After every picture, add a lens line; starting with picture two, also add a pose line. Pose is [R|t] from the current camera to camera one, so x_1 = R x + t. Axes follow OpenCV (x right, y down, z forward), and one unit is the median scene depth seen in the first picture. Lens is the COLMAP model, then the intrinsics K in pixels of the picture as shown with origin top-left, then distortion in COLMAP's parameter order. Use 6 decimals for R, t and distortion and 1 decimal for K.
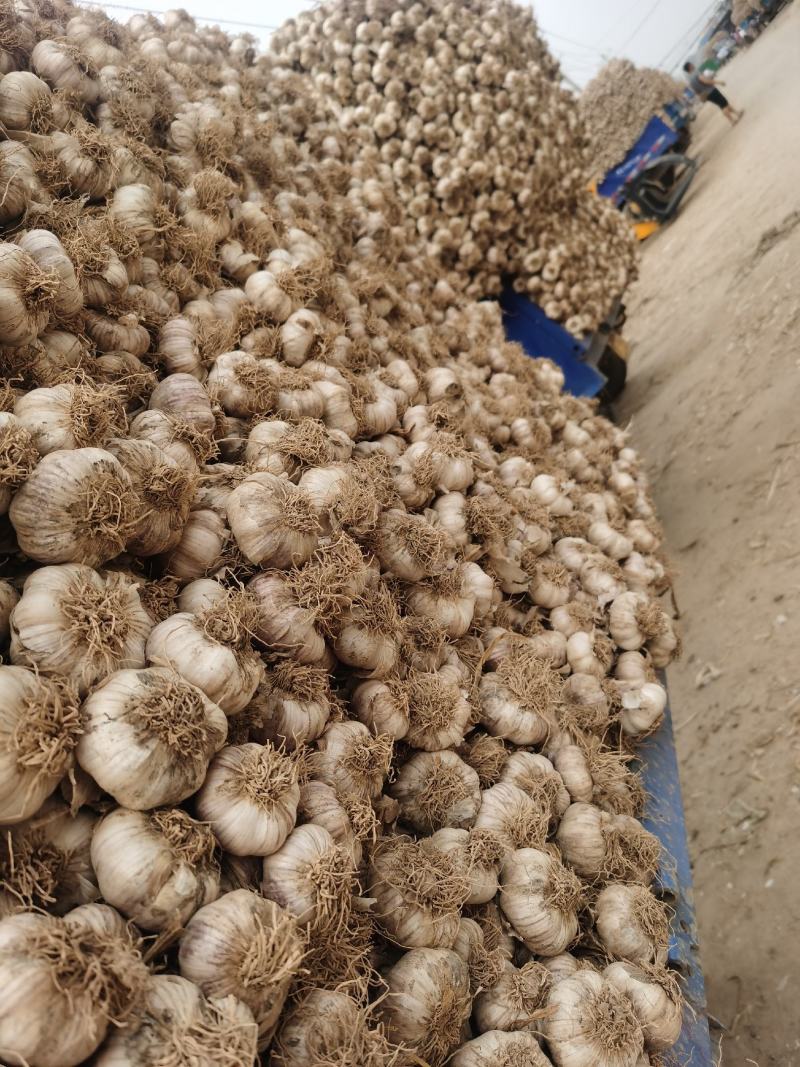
lens RADIAL K [[849.1, 0, 400.0], [0, 849.1, 533.5], [0, 0, 1]] dist [0.000088, -0.030196]
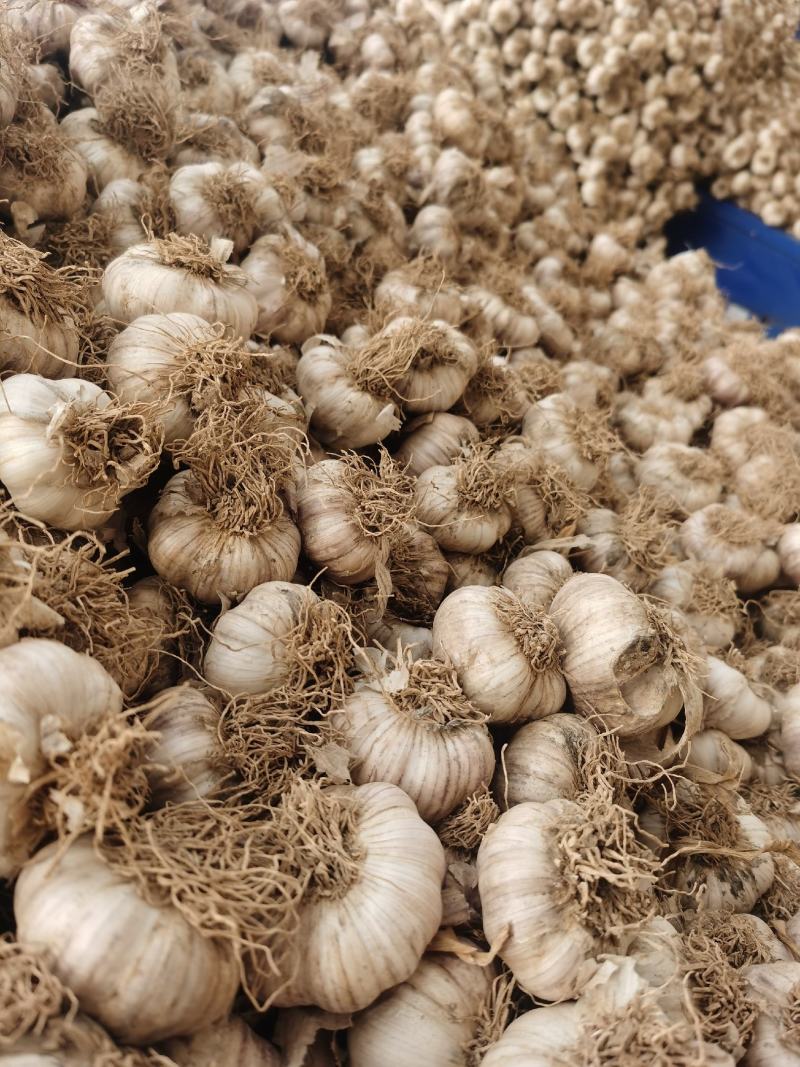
lens RADIAL K [[868.5, 0, 373.8], [0, 868.5, 532.7], [0, 0, 1]] dist [-0.015479, -0.034962]
pose [[0.957115, -0.115634, -0.265629, 0.018797], [0.131648, 0.990353, 0.043232, -0.077776], [0.258068, -0.076347, 0.963105, 0.203887]]
